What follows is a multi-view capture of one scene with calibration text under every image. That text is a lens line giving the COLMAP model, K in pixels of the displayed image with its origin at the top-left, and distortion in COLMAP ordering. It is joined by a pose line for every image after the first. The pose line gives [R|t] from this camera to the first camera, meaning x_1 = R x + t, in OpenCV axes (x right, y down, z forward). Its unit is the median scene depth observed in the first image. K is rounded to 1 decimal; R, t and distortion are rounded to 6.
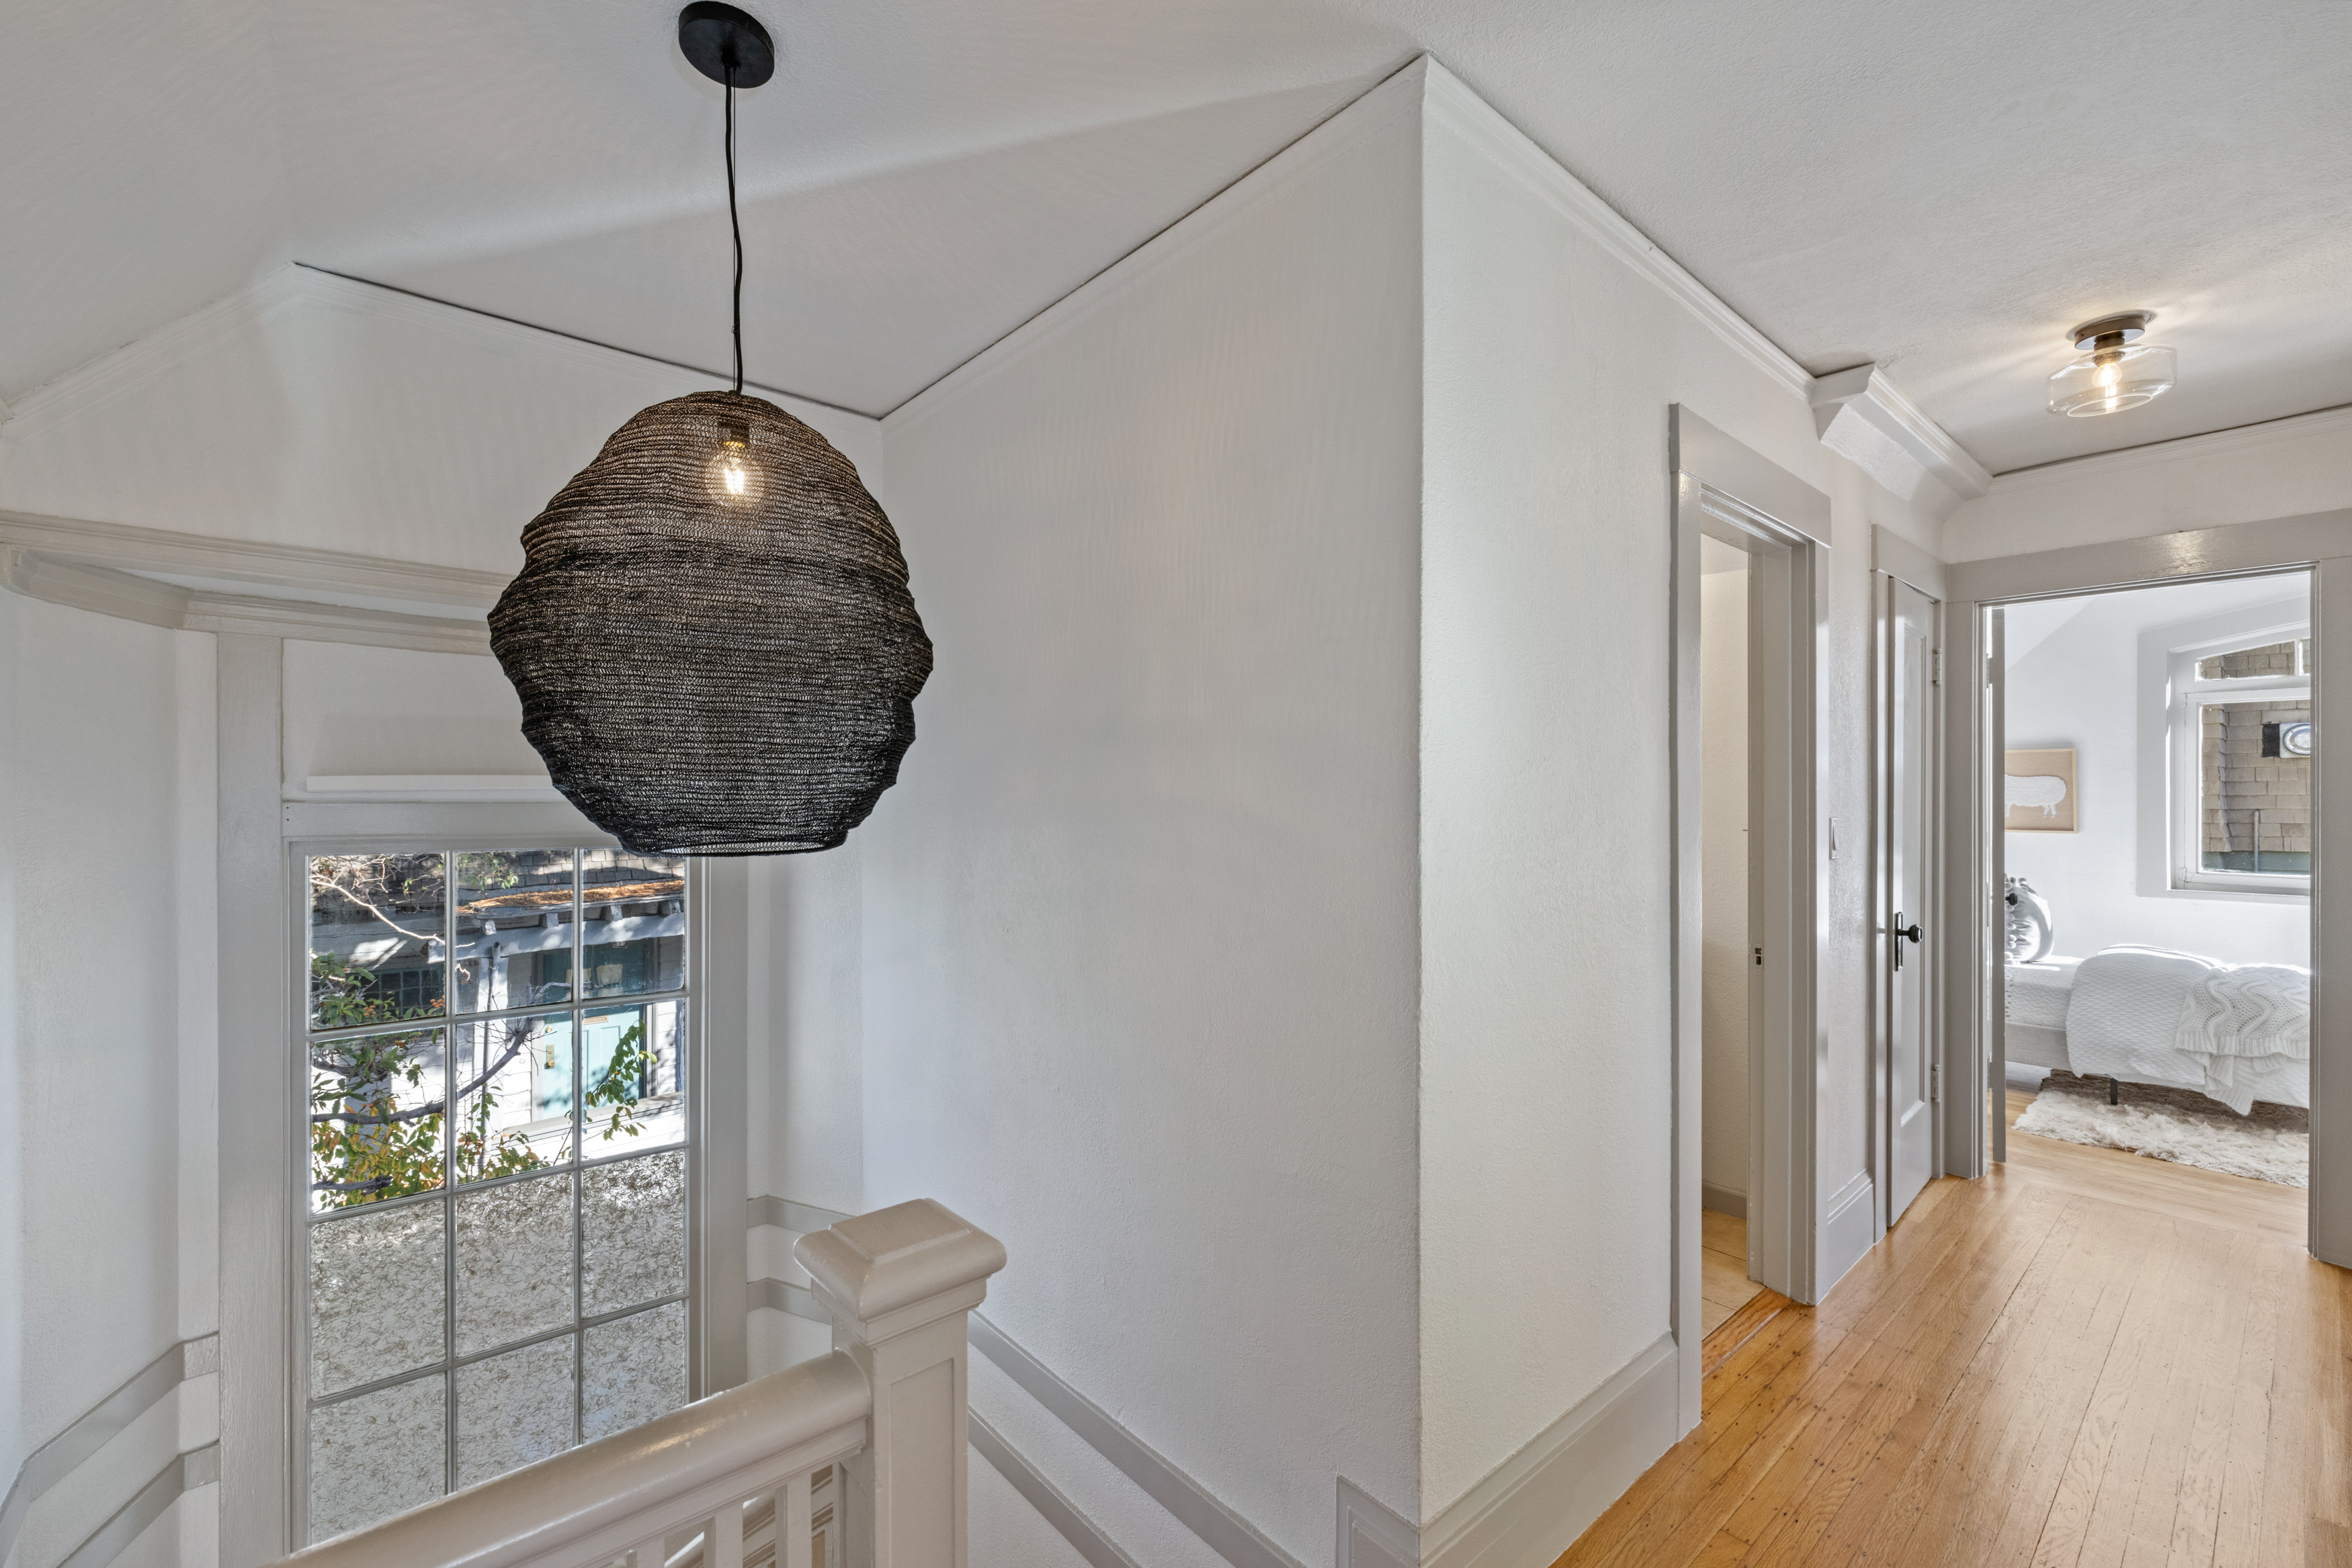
lens RADIAL K [[986.1, 0, 1160.0], [0, 986.1, 798.2], [0, 0, 1]] dist [0.002010, -0.000726]
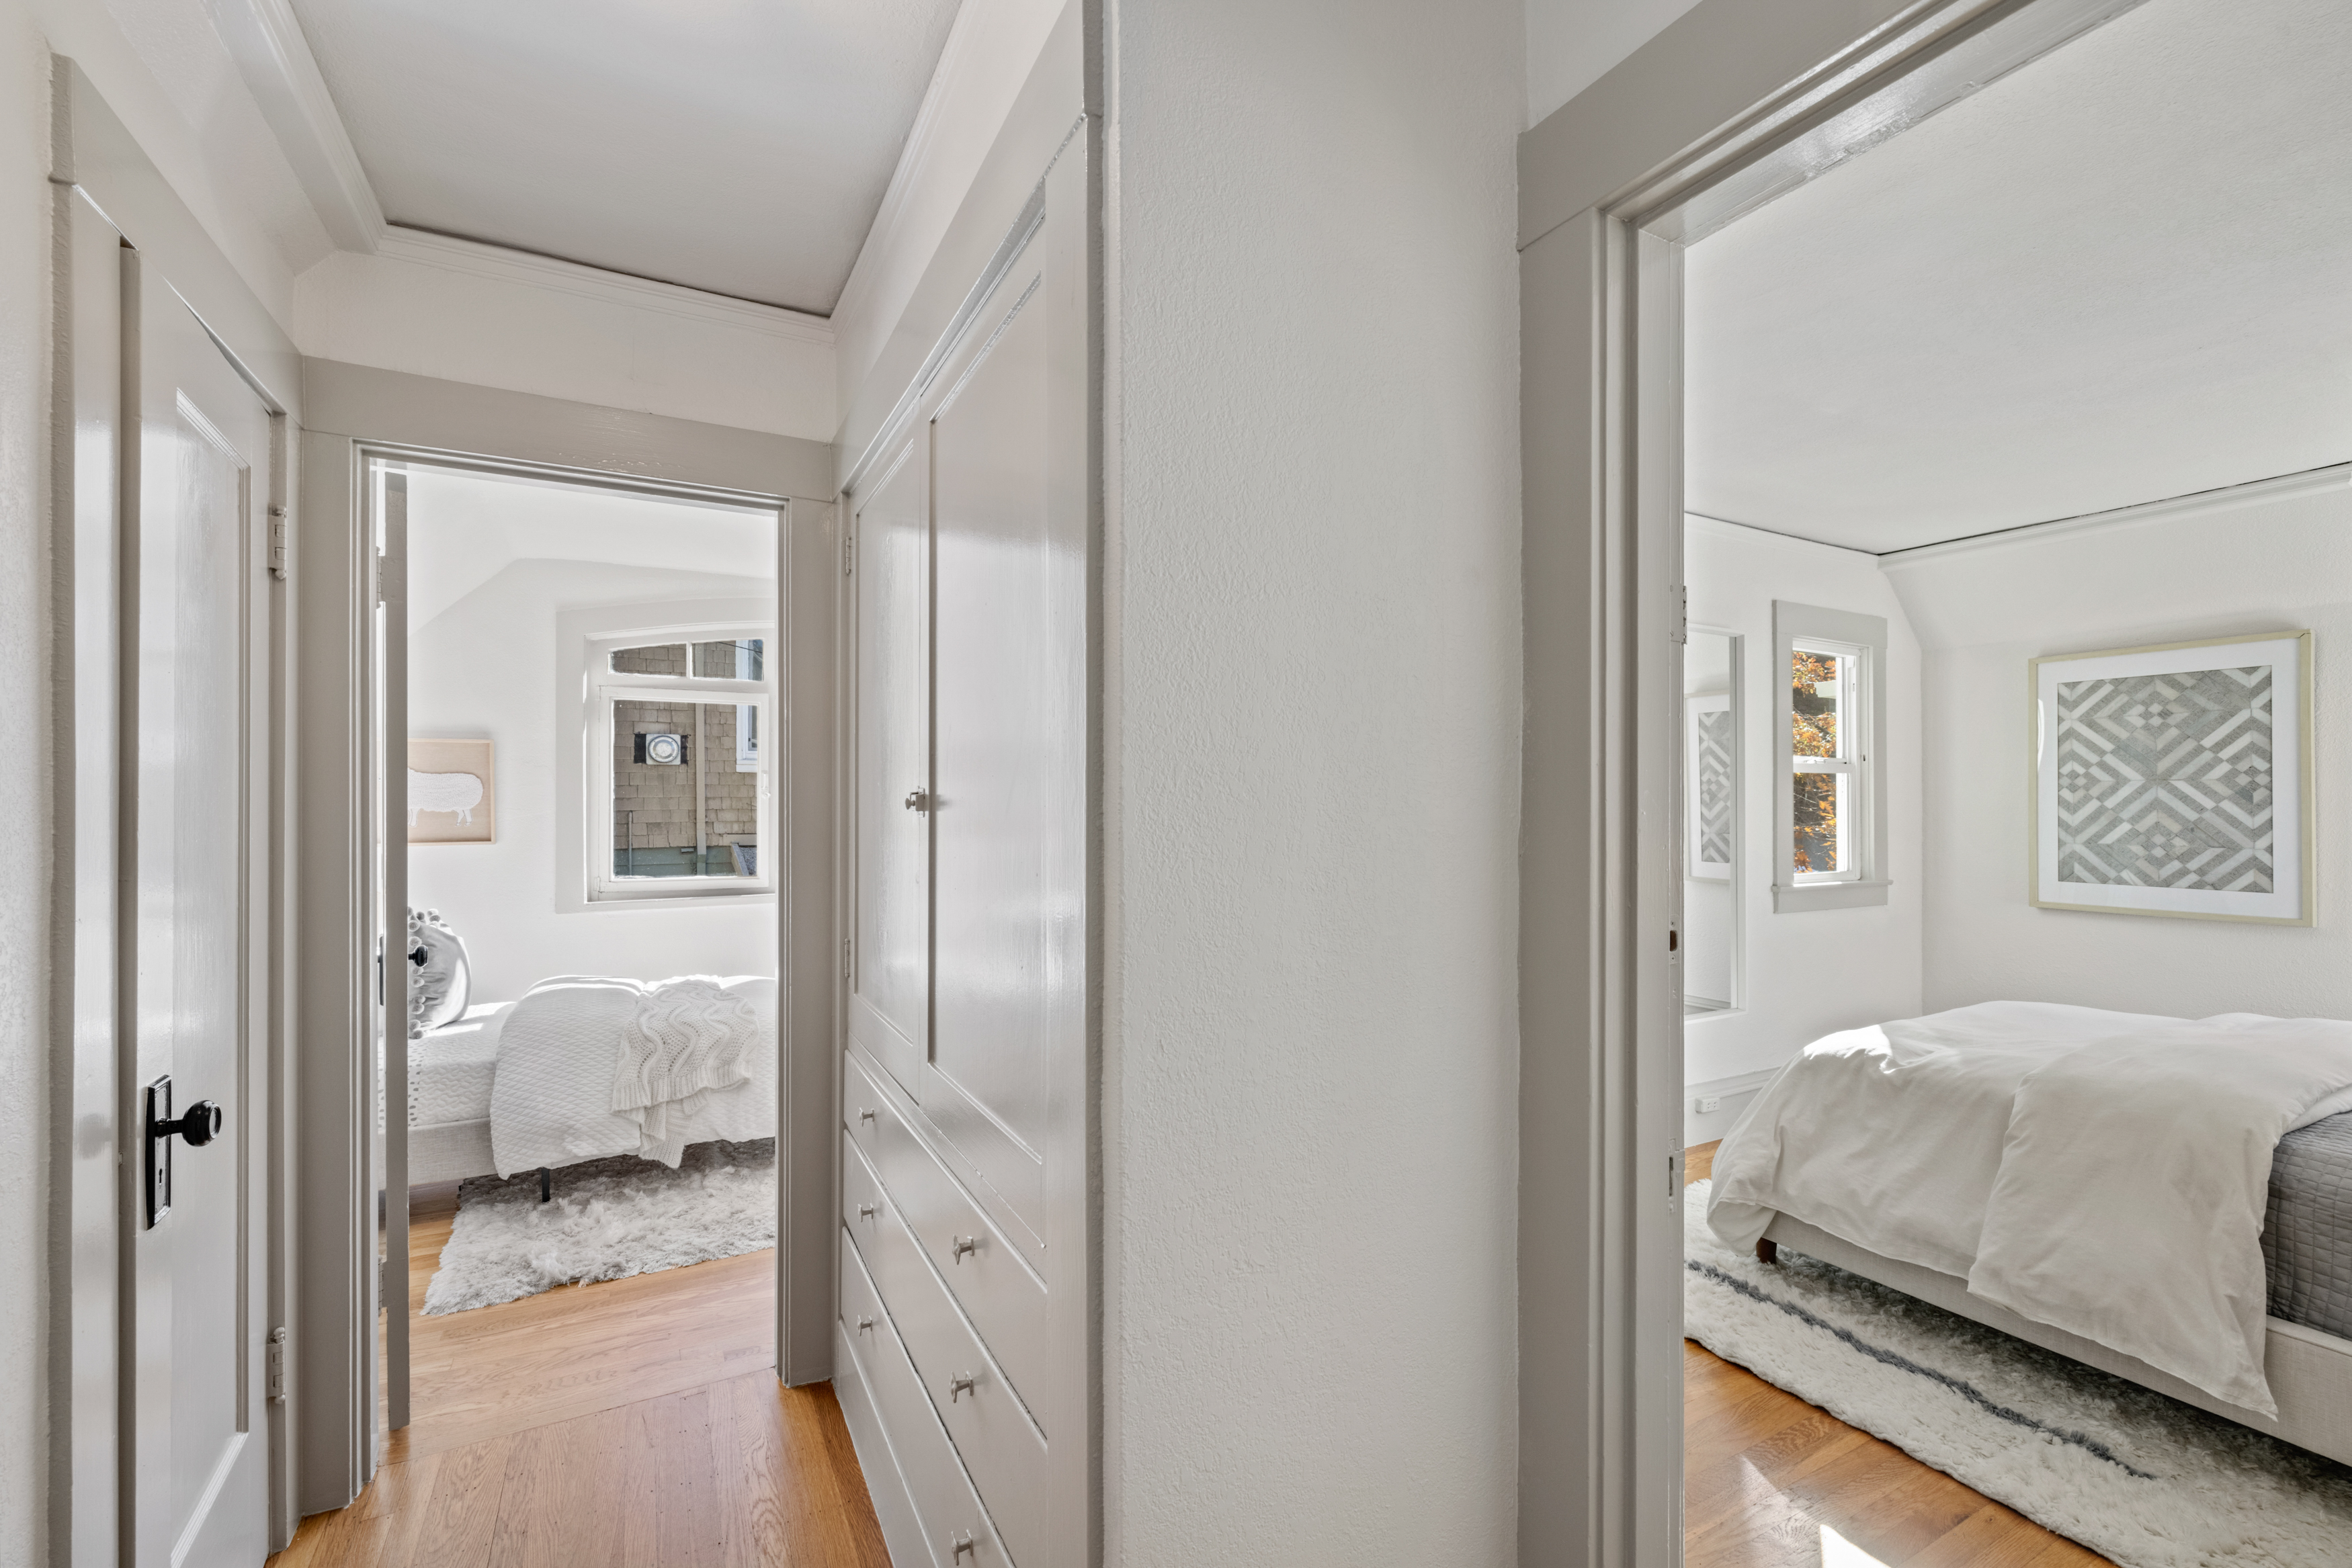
lens RADIAL K [[986.1, 0, 1165.3], [0, 986.1, 794.8], [0, 0, 1]] dist [0.002010, -0.000726]
pose [[0.209336, 0.002579, 0.977840, 0.340024], [0.004575, 0.999983, -0.003617, 0.000154], [-0.977833, 0.005231, 0.209321, 0.394858]]
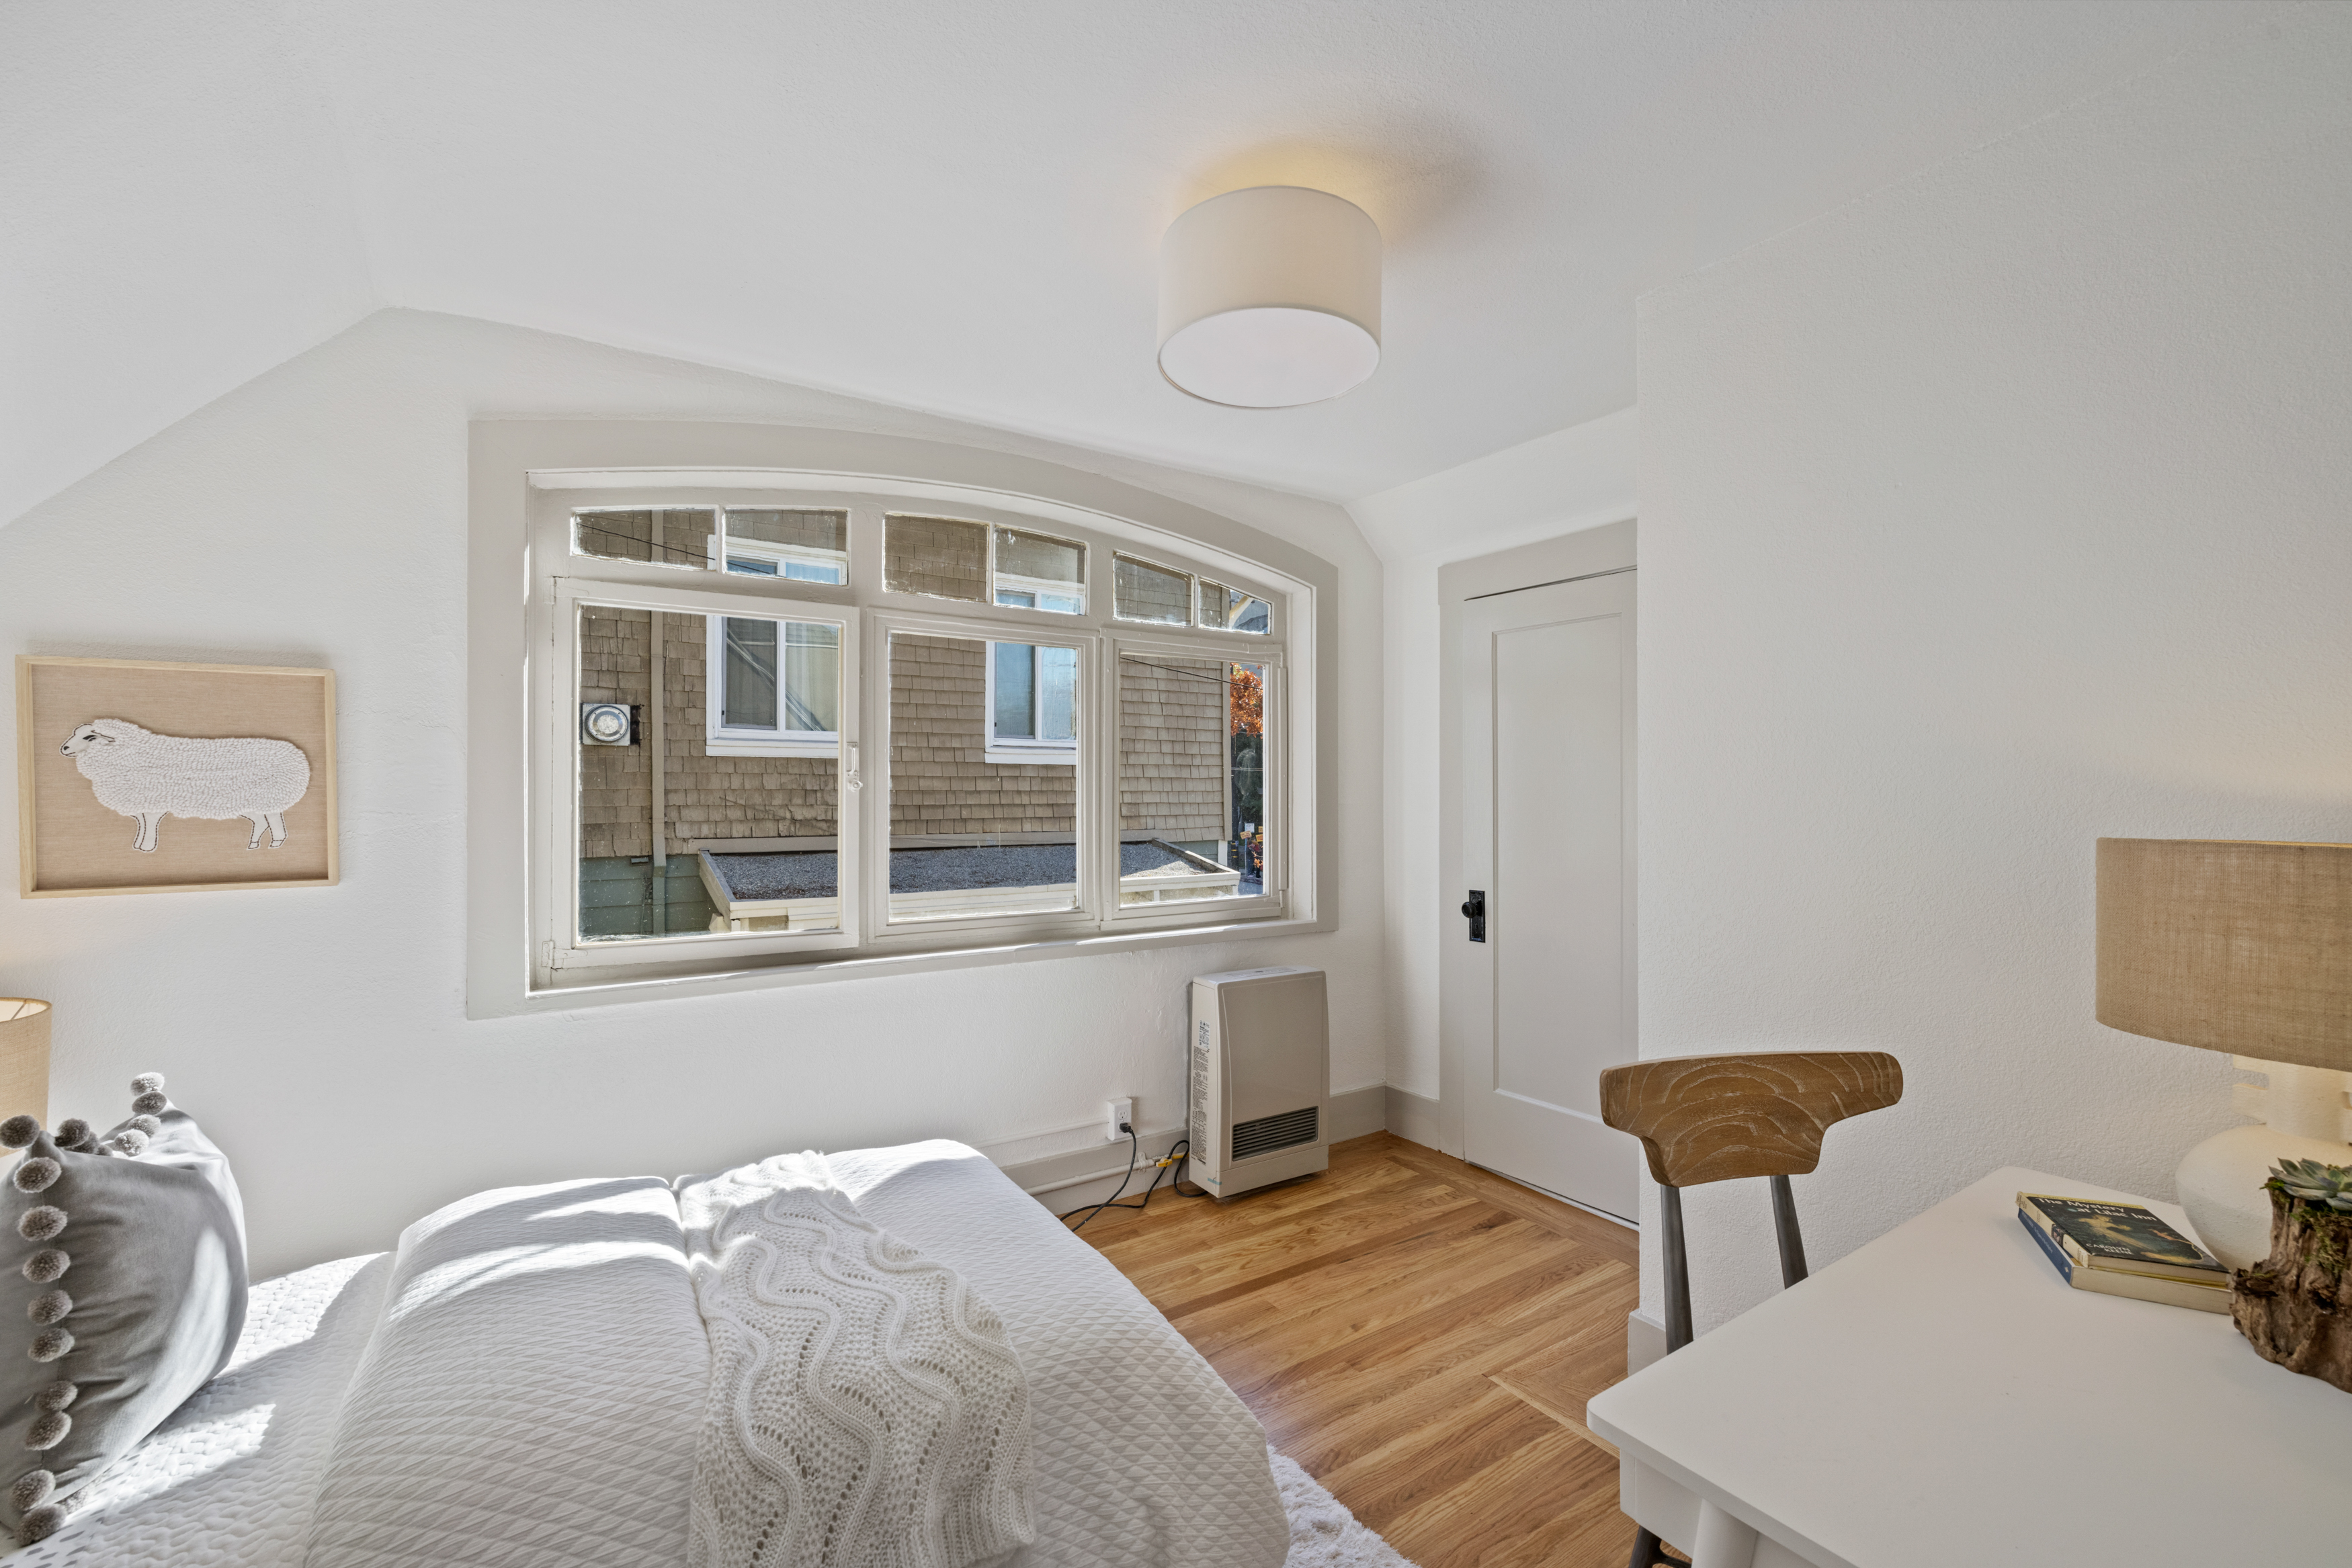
lens RADIAL K [[986.1, 0, 1166.4], [0, 986.1, 782.1], [0, 0, 1]] dist [0.002010, -0.000726]
pose [[0.132307, 0.007525, 0.991180, 0.799116], [0.005734, 0.999949, -0.008357, -0.000912], [-0.991192, 0.006789, 0.132257, 0.850154]]
